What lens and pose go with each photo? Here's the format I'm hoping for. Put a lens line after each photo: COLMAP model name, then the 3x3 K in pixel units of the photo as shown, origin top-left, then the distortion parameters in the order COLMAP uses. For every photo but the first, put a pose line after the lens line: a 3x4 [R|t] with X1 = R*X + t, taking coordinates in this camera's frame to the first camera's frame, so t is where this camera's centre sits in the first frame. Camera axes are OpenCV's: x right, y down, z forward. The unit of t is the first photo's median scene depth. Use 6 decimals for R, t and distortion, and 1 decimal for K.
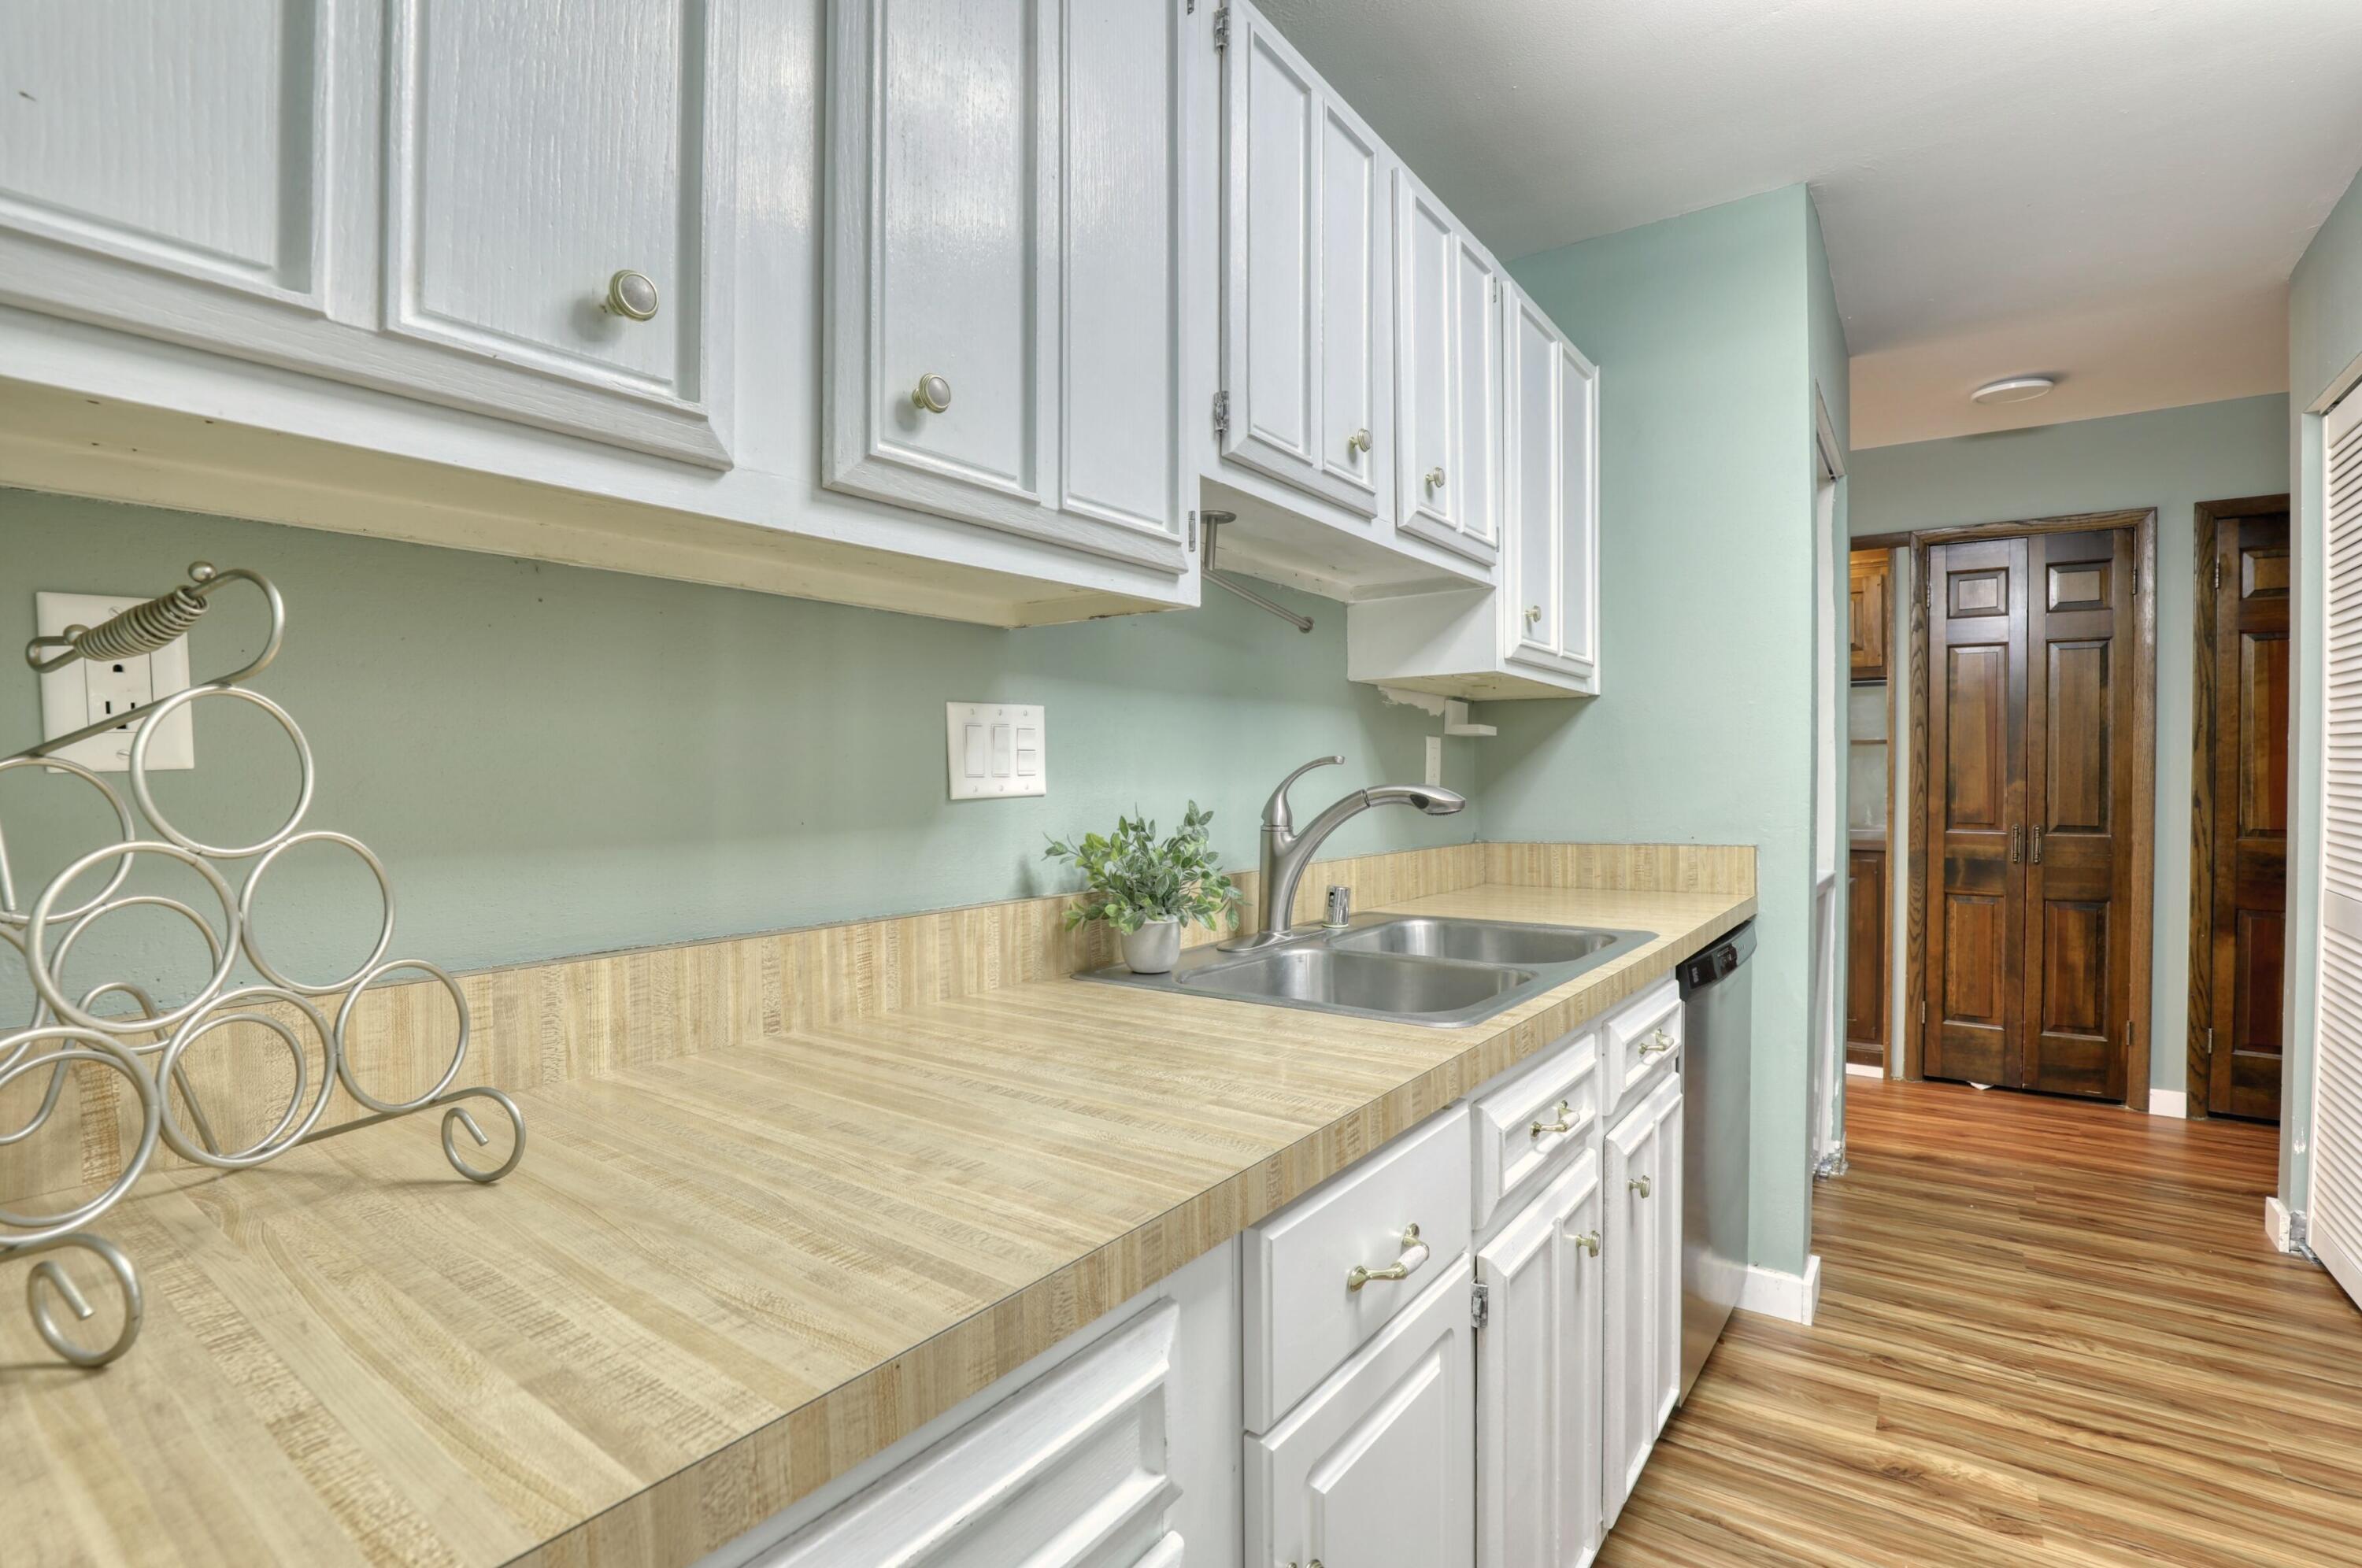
lens RADIAL K [[1084.0, 0, 1181.0], [0, 1084.0, 784.0], [0, 0, 1]] dist [-0.044167, -0.000017]
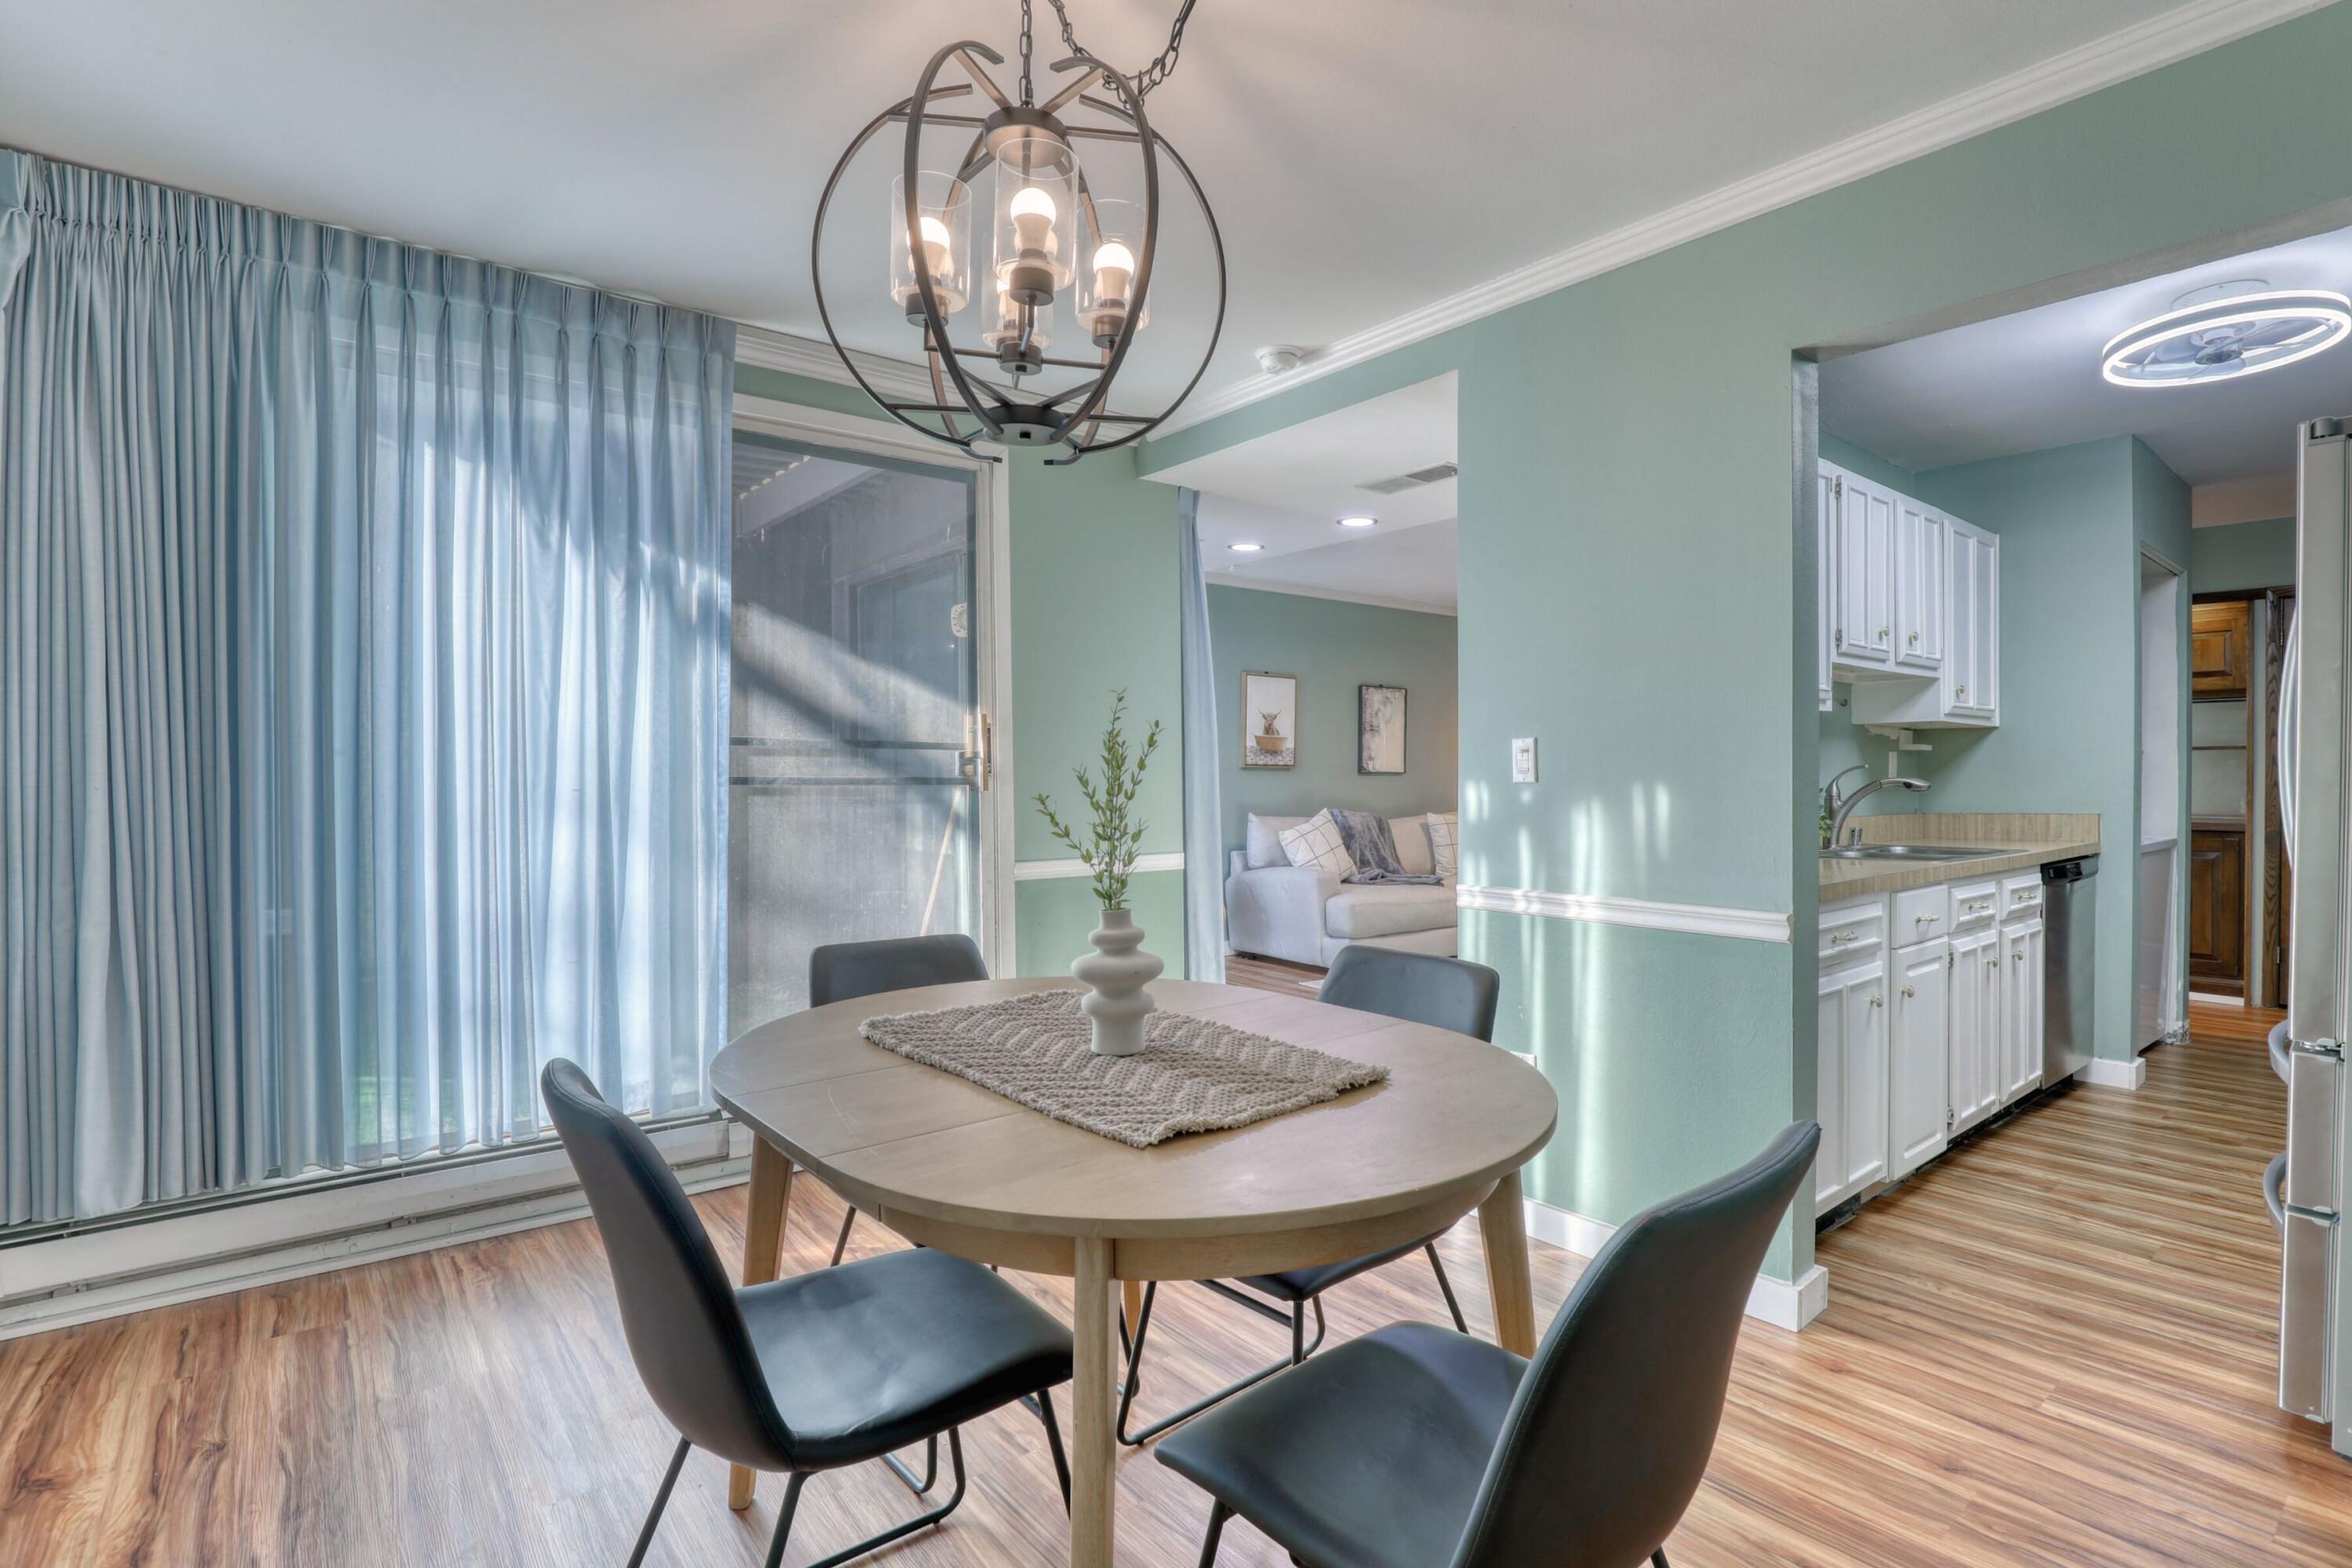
lens RADIAL K [[1155.5, 0, 1176.0], [0, 1155.5, 784.0], [0, 0, 1]] dist [-0.035934, -0.000174]
pose [[0.966369, 0.000916, -0.257159, -0.449652], [-0.000914, 1.000000, 0.000128, 0.010223], [0.257159, 0.000111, 0.966369, -1.175425]]
